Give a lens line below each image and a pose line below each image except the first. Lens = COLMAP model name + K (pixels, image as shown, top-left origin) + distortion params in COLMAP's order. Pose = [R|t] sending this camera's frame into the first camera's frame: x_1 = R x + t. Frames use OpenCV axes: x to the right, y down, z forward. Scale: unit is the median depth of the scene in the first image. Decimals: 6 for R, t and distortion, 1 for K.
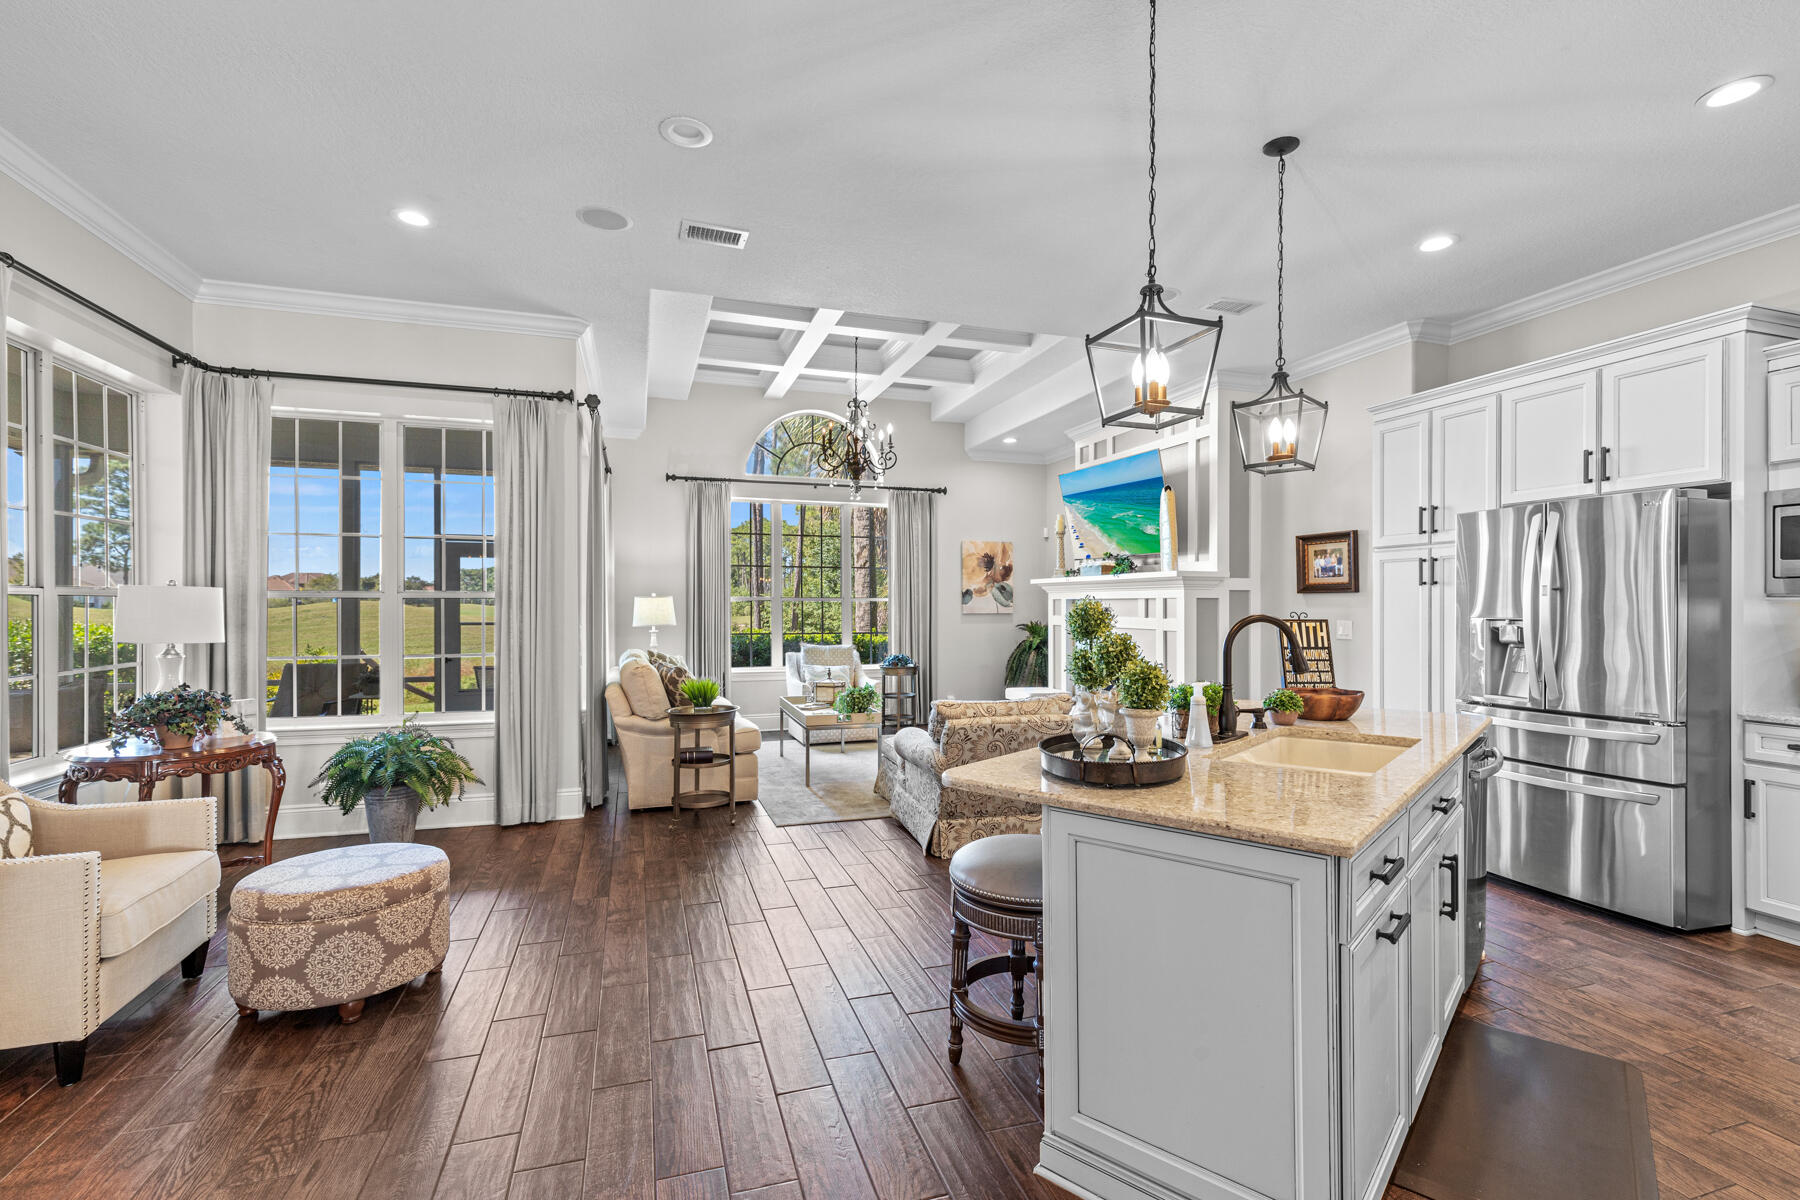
lens RADIAL K [[811.4, 0, 902.4], [0, 811.4, 607.1], [0, 0, 1]] dist [0.009190, -0.001787]
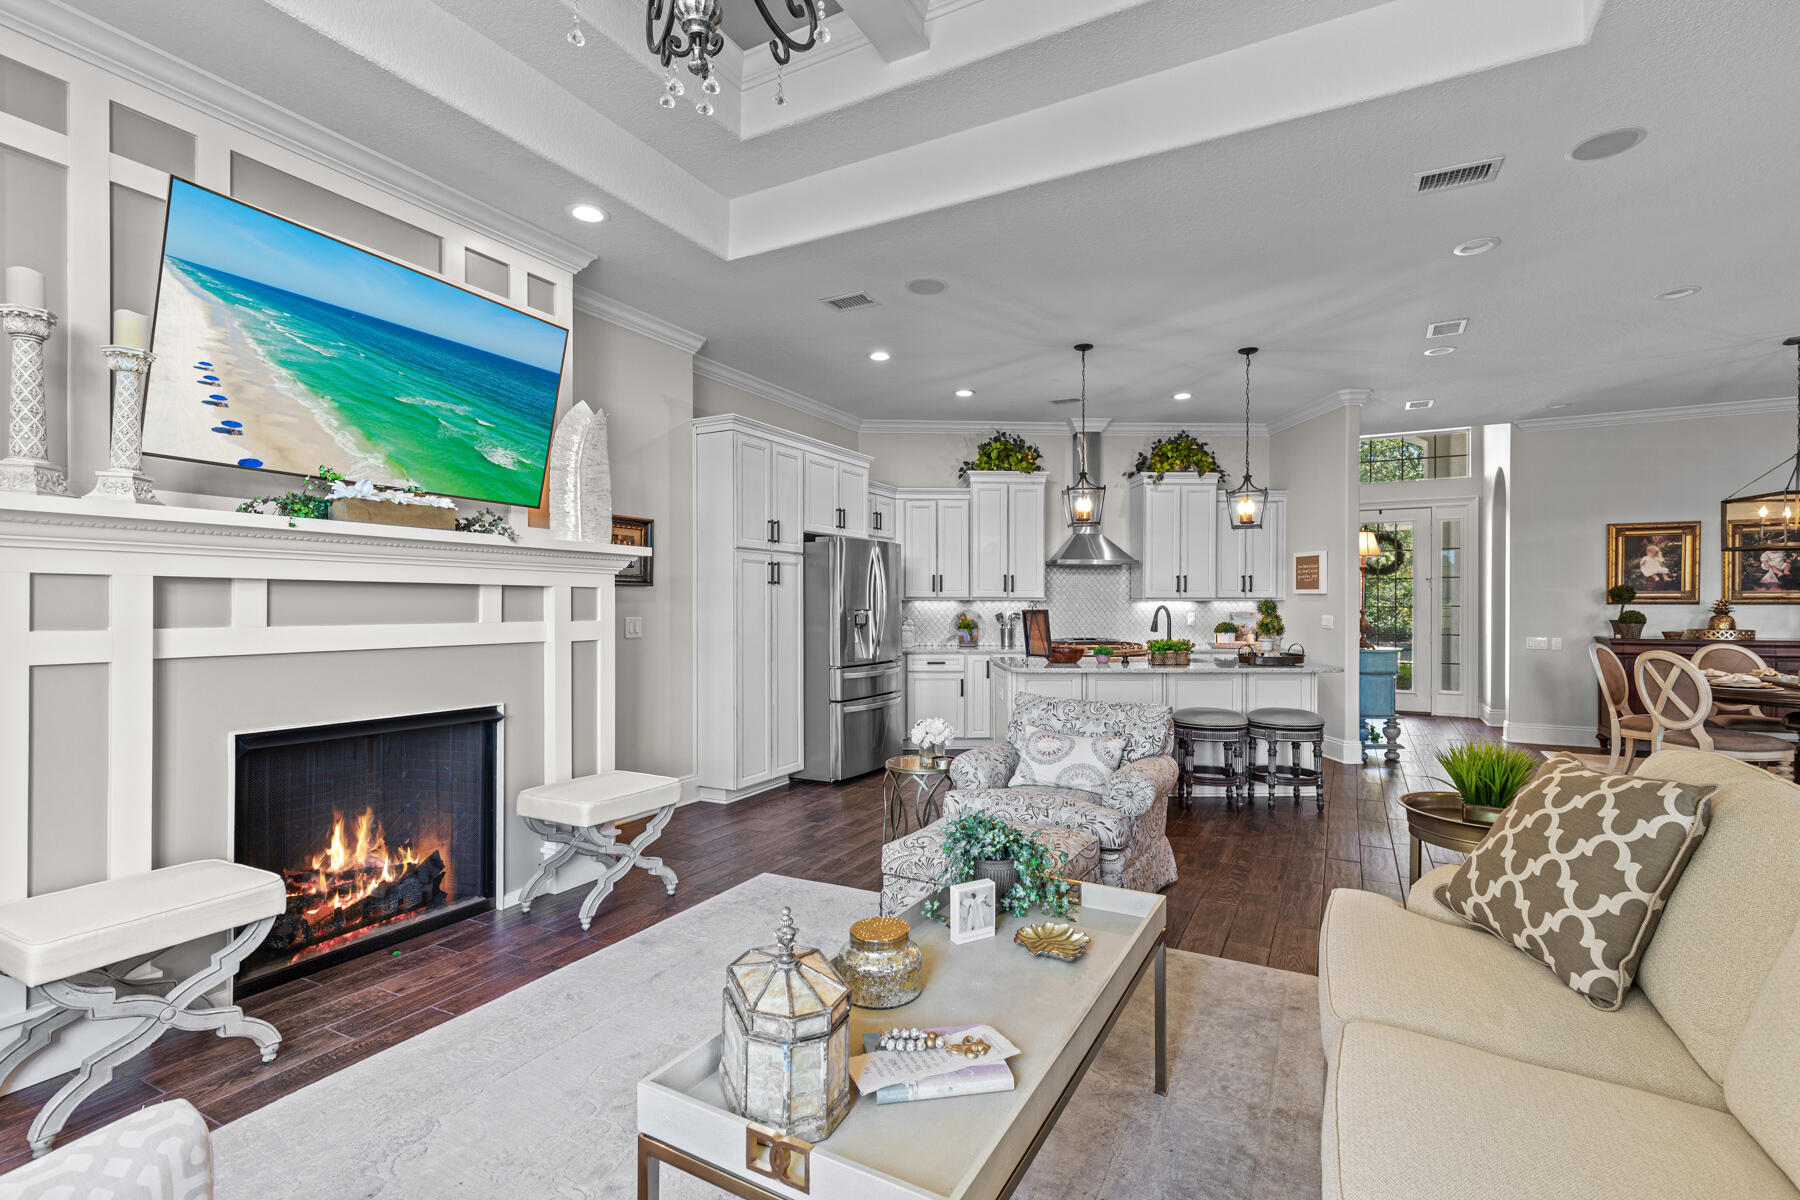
lens RADIAL K [[811.4, 0, 914.8], [0, 811.4, 605.0], [0, 0, 1]] dist [0.009190, -0.001787]
pose [[-0.701700, -0.001889, 0.712470, -0.266051], [0.002260, 0.999986, 0.004877, -0.001767], [-0.712469, 0.005032, -0.701686, 1.201350]]
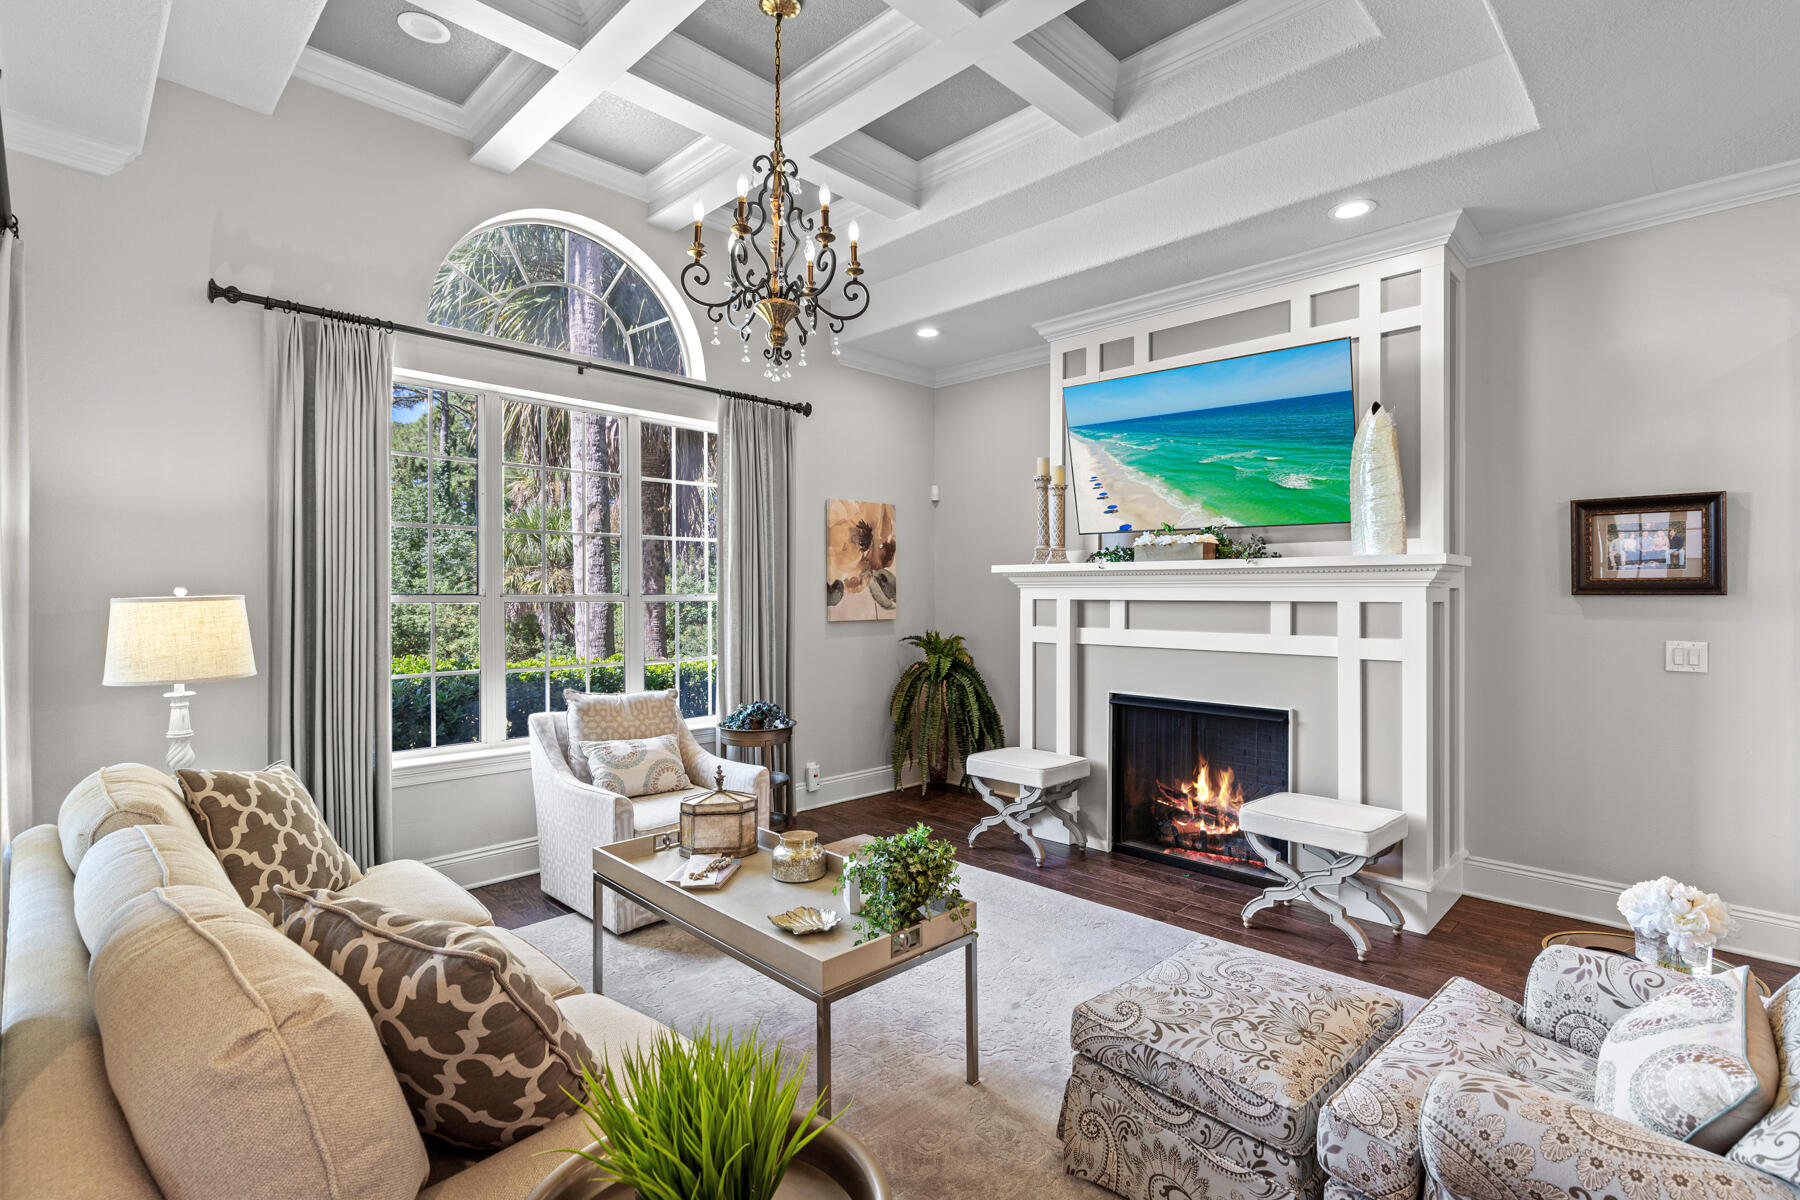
lens RADIAL K [[865.8, 0, 910.9], [0, 865.8, 592.9], [0, 0, 1]] dist [0.003740, 0.003723]
pose [[0.887638, 0.000283, 0.460541, -0.228831], [0.001197, 0.999995, -0.002922, -0.015680], [-0.460540, 0.003145, 0.887634, 0.590220]]
